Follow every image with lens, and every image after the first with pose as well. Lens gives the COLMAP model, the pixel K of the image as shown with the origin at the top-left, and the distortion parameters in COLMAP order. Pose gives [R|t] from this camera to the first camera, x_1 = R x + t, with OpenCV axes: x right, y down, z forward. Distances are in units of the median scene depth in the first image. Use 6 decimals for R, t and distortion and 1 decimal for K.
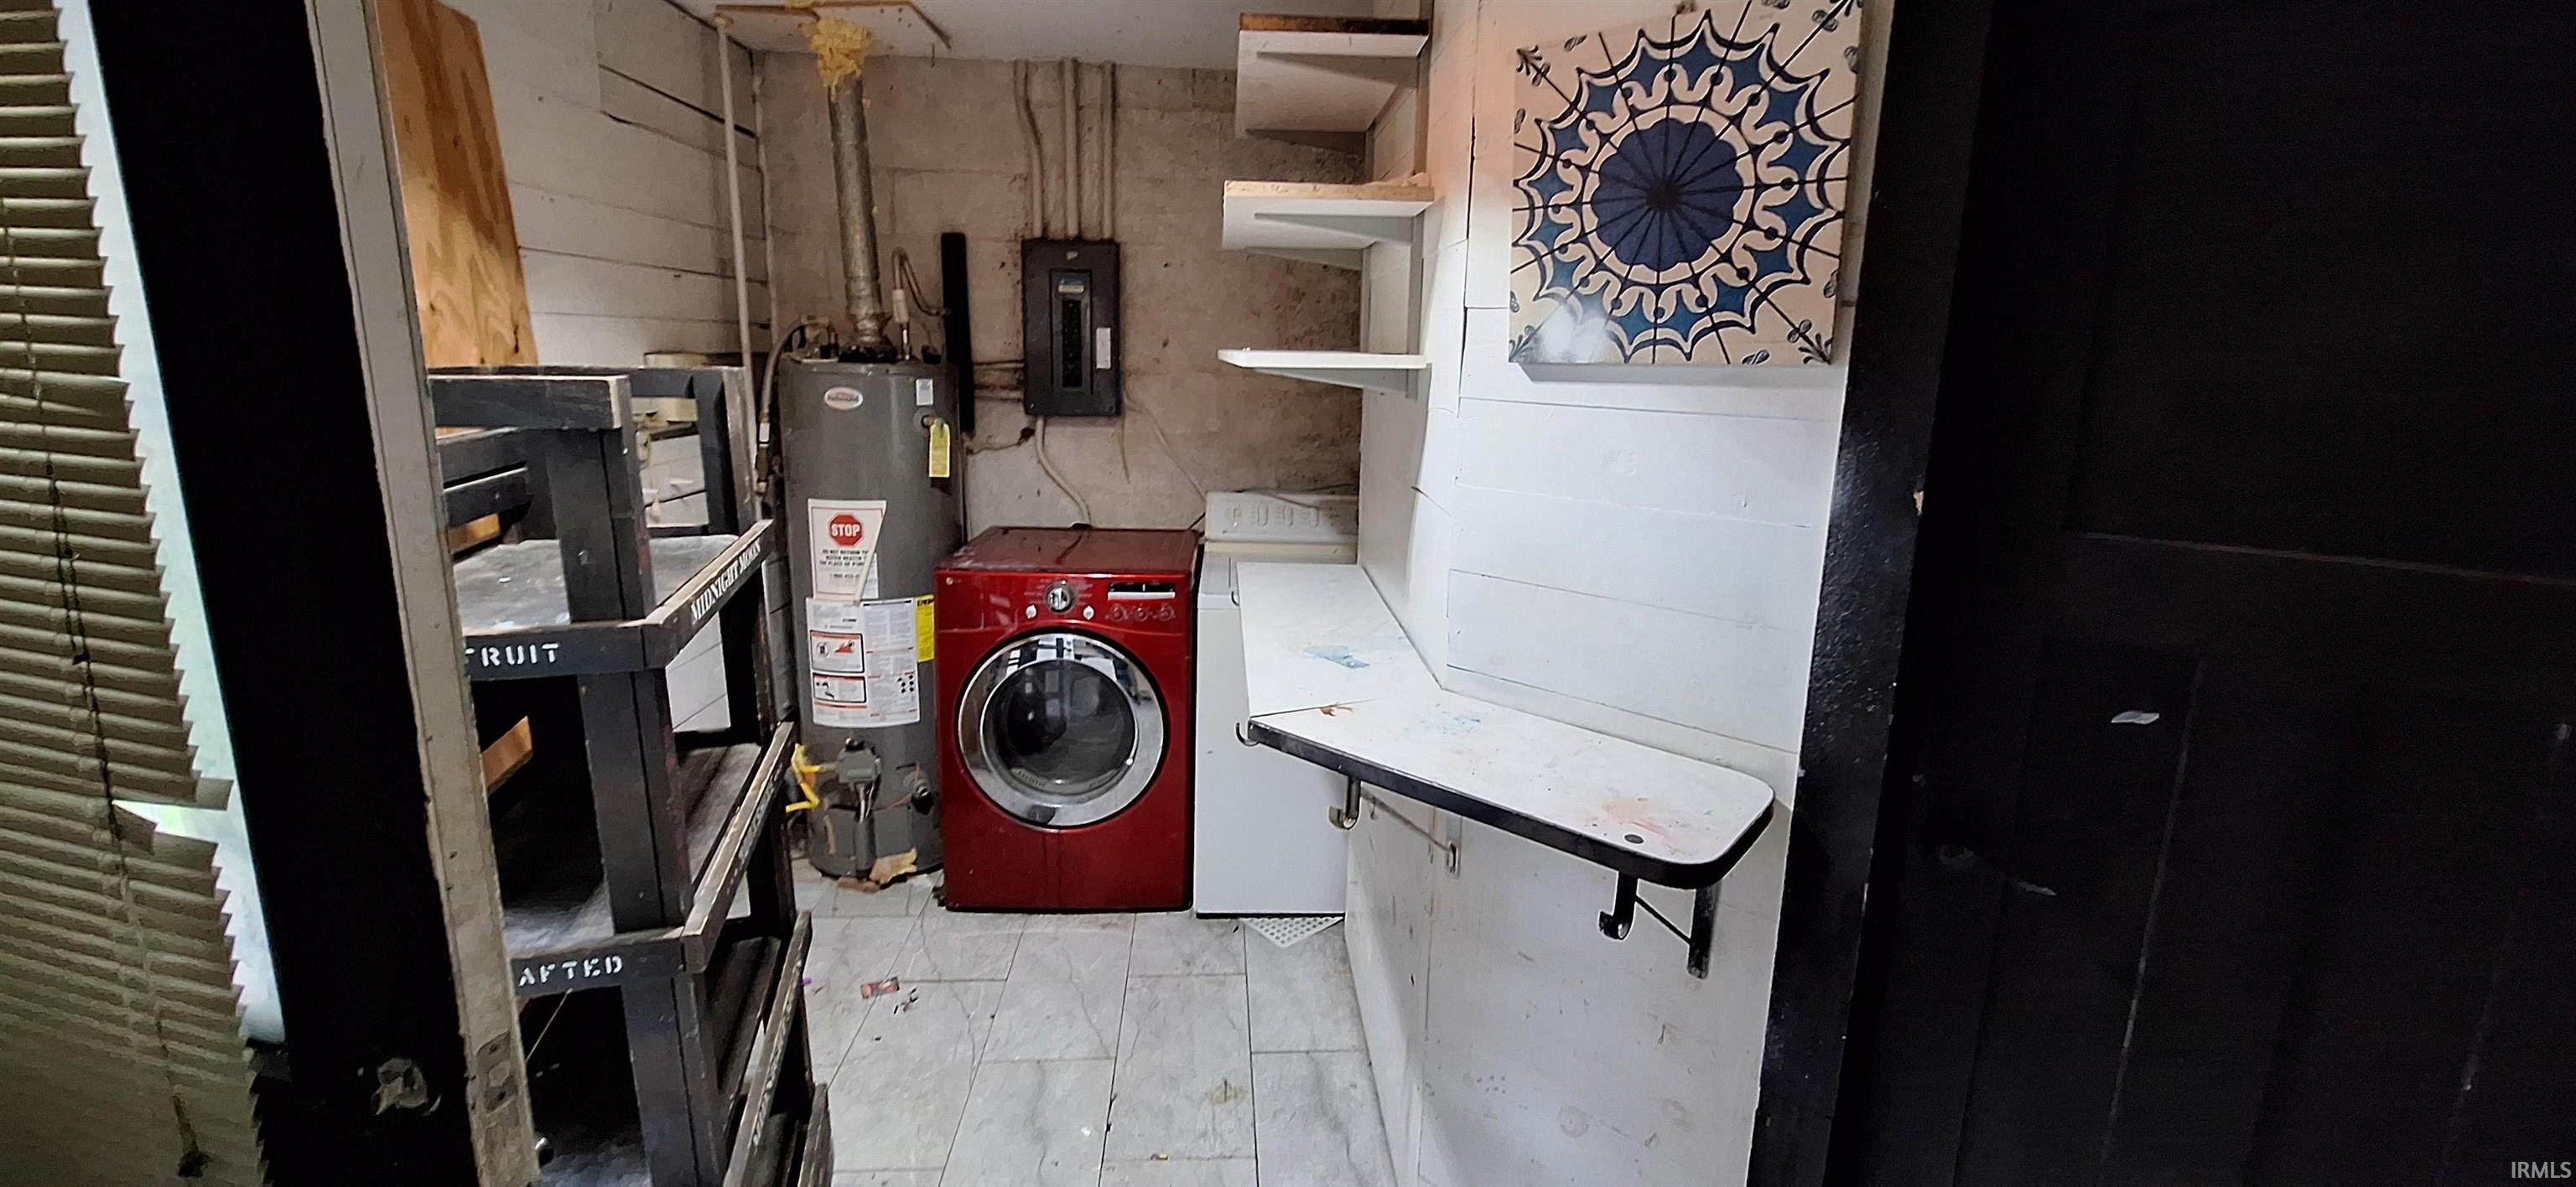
lens RADIAL K [[1016.4, 0, 1279.9], [0, 1016.4, 555.1], [0, 0, 1]] dist [-0.000921, 0.000142]
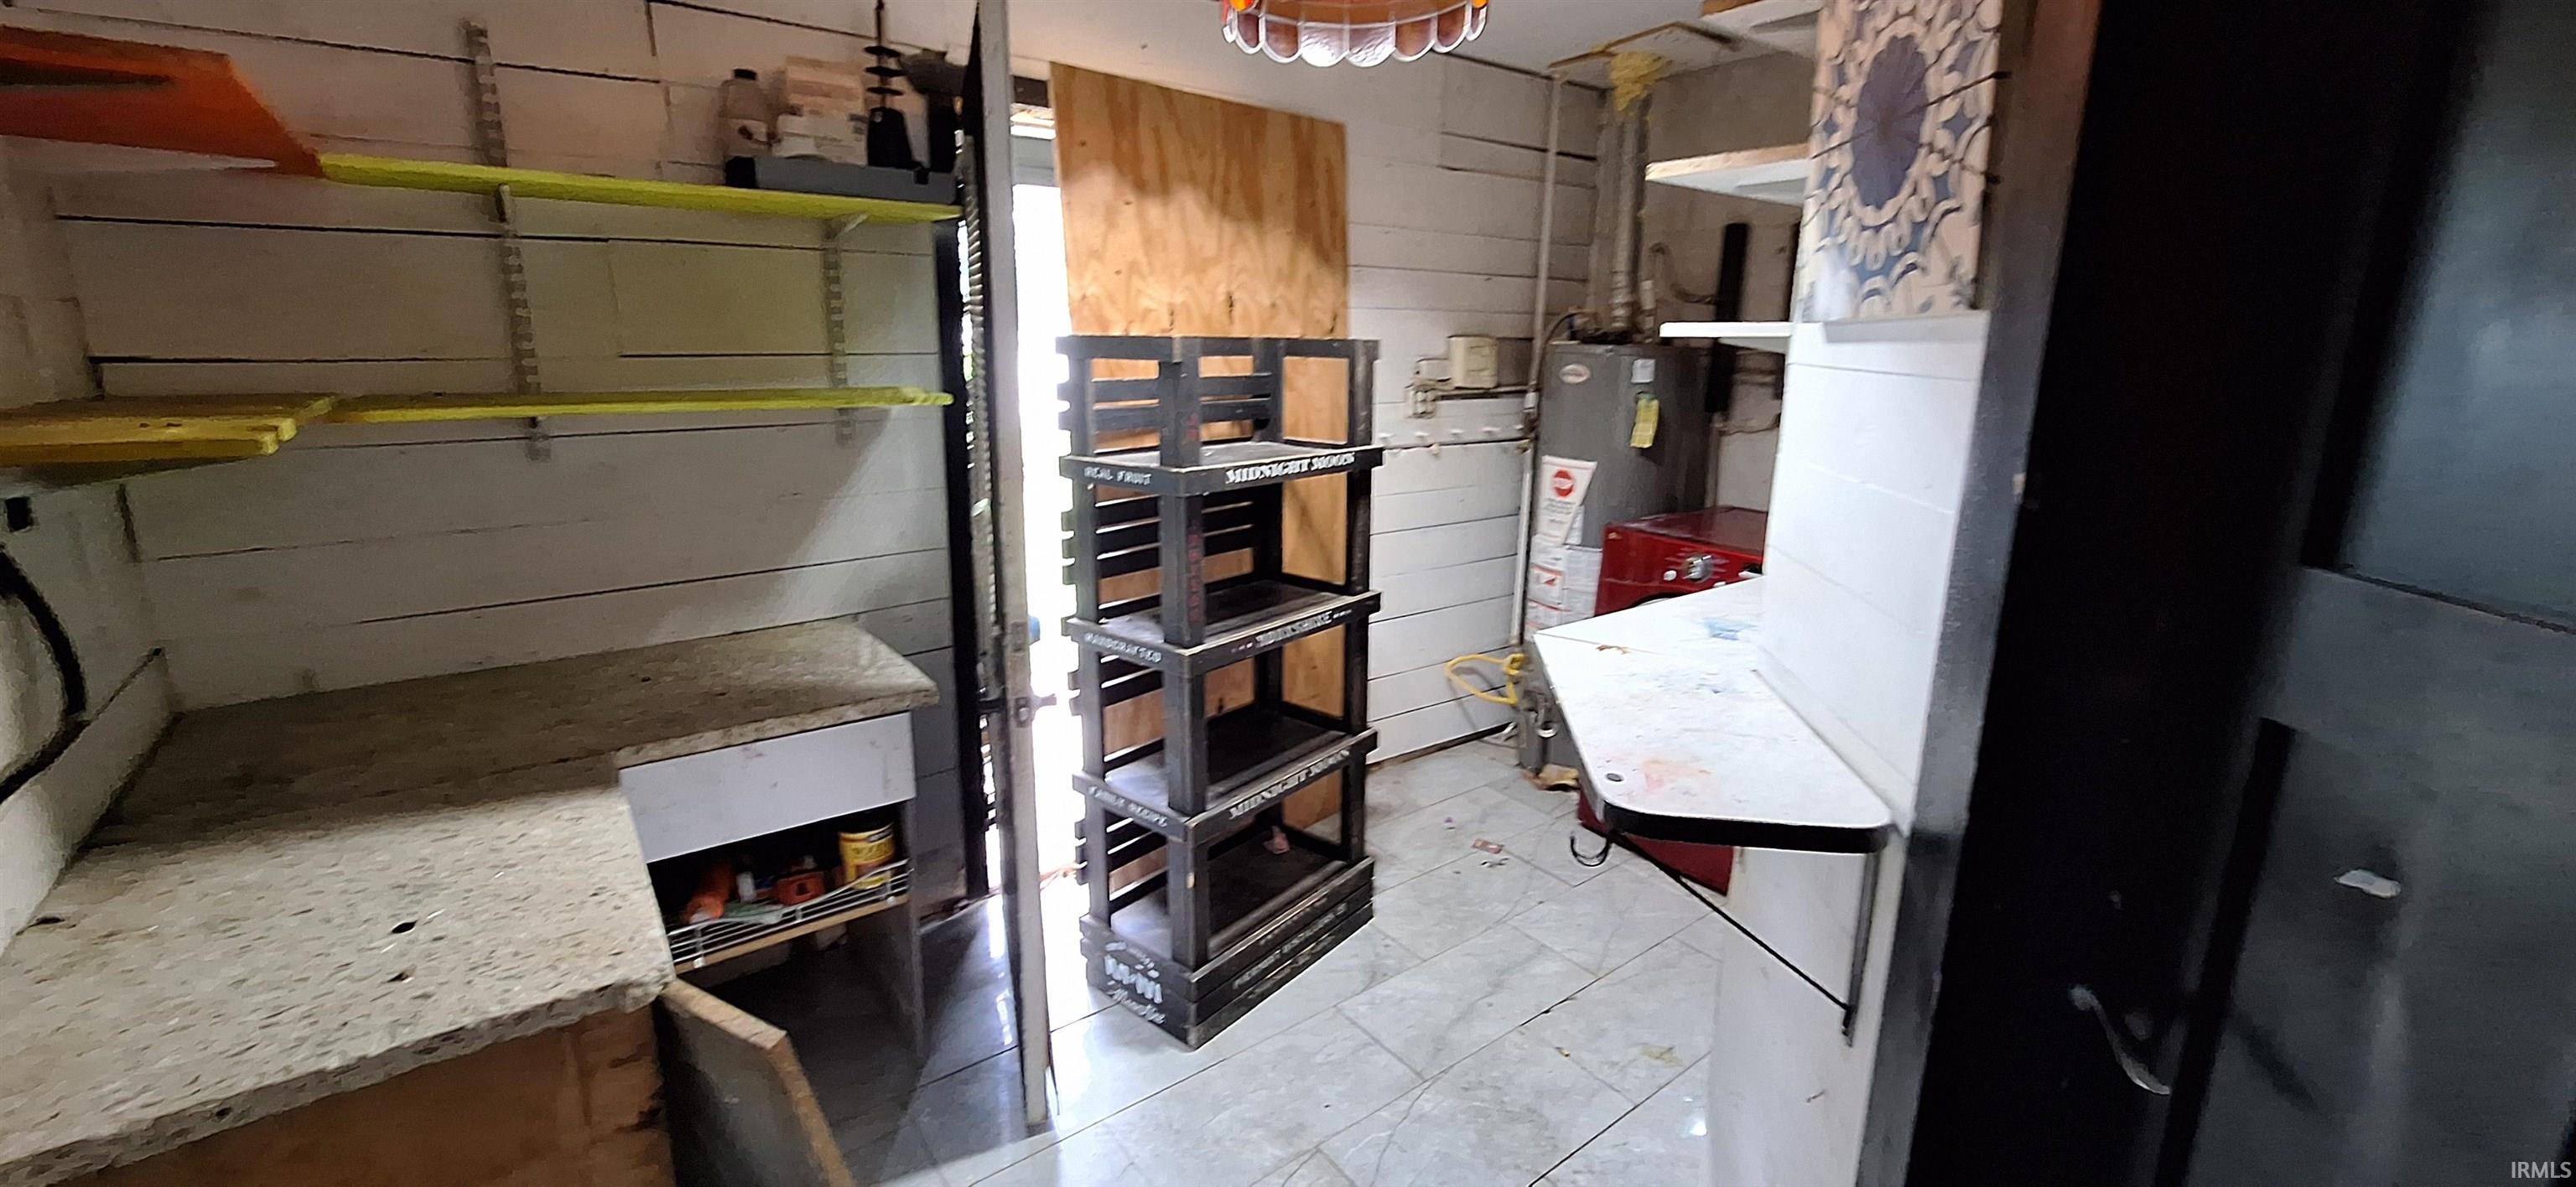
lens RADIAL K [[1016.4, 0, 1279.9], [0, 1016.4, 555.1], [0, 0, 1]] dist [-0.000921, 0.000142]
pose [[0.553581, 0.168210, -0.815631, 0.403074], [-0.169624, 0.981633, 0.087319, 0.011012], [0.815338, 0.090013, 0.571945, 0.048770]]
